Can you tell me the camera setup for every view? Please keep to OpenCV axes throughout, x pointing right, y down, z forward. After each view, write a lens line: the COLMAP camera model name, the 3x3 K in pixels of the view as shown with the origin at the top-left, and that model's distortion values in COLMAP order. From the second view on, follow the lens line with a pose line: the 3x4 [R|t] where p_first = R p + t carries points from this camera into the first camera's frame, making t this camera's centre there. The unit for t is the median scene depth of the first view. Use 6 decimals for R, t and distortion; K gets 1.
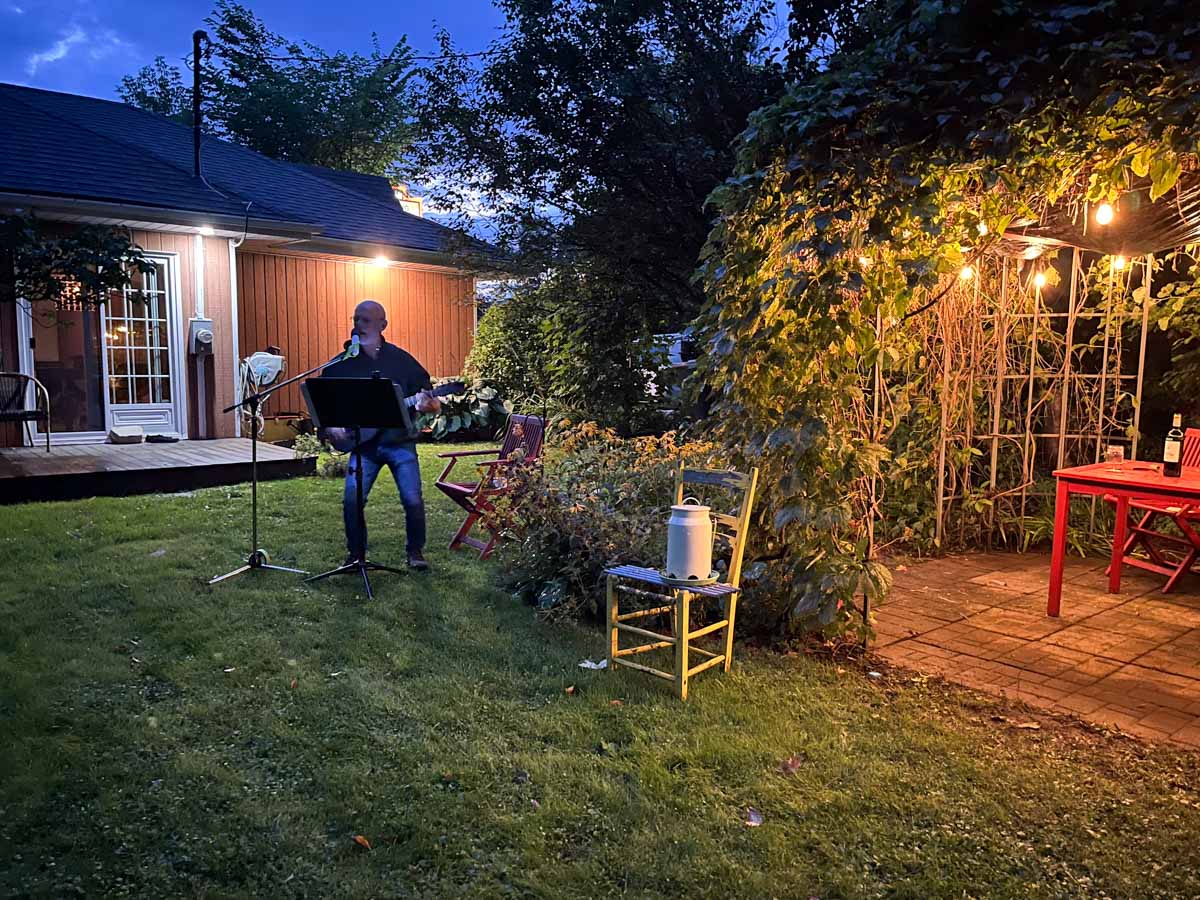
lens RADIAL K [[900.2, 0, 604.6], [0, 900.2, 450.5], [0, 0, 1]] dist [-0.015088, -0.004321]
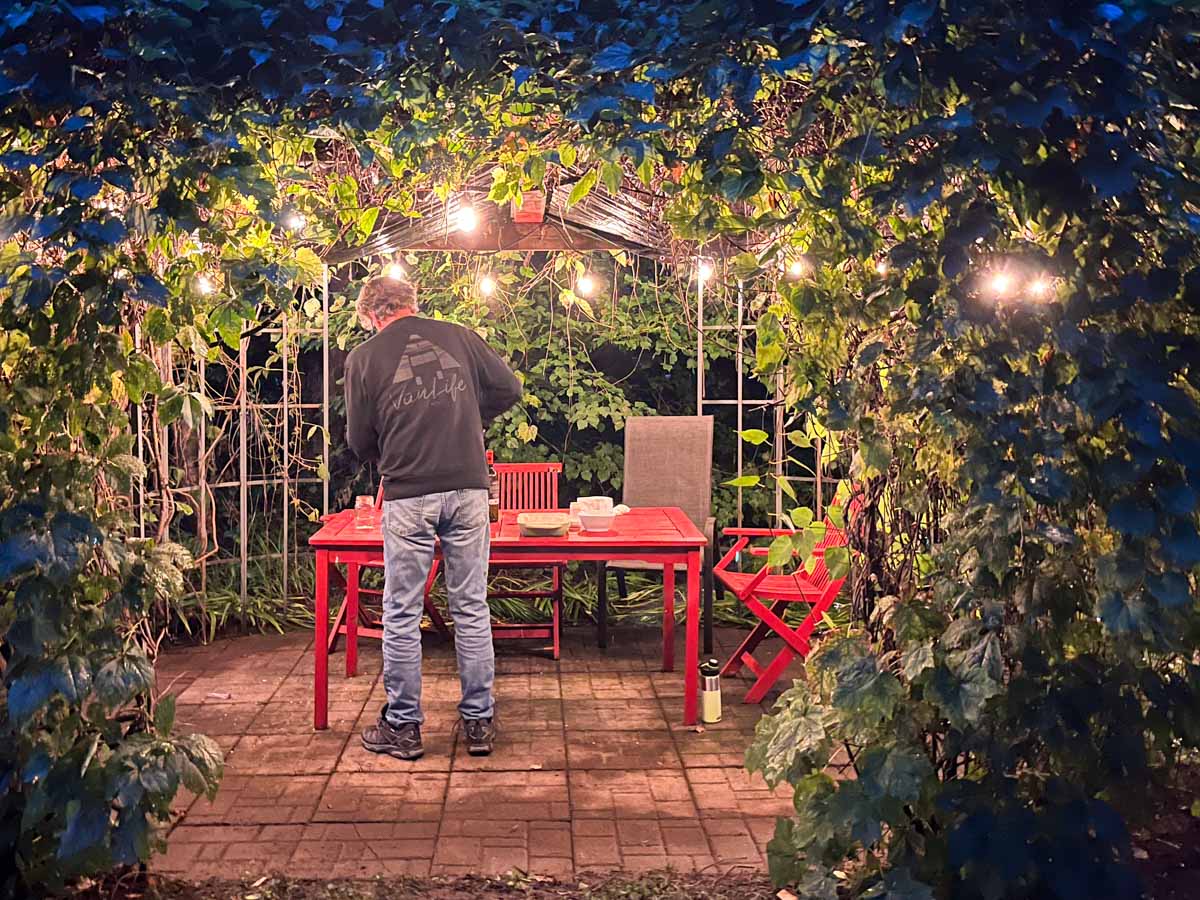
lens RADIAL K [[1136.5, 0, 601.8], [0, 1136.5, 406.2], [0, 0, 1]] dist [0.000465, 0.000000]
pose [[0.628691, -0.034616, 0.776884, -0.100623], [0.090648, 0.995461, -0.029001, -0.042775], [-0.772354, 0.088656, 0.628975, 0.207107]]
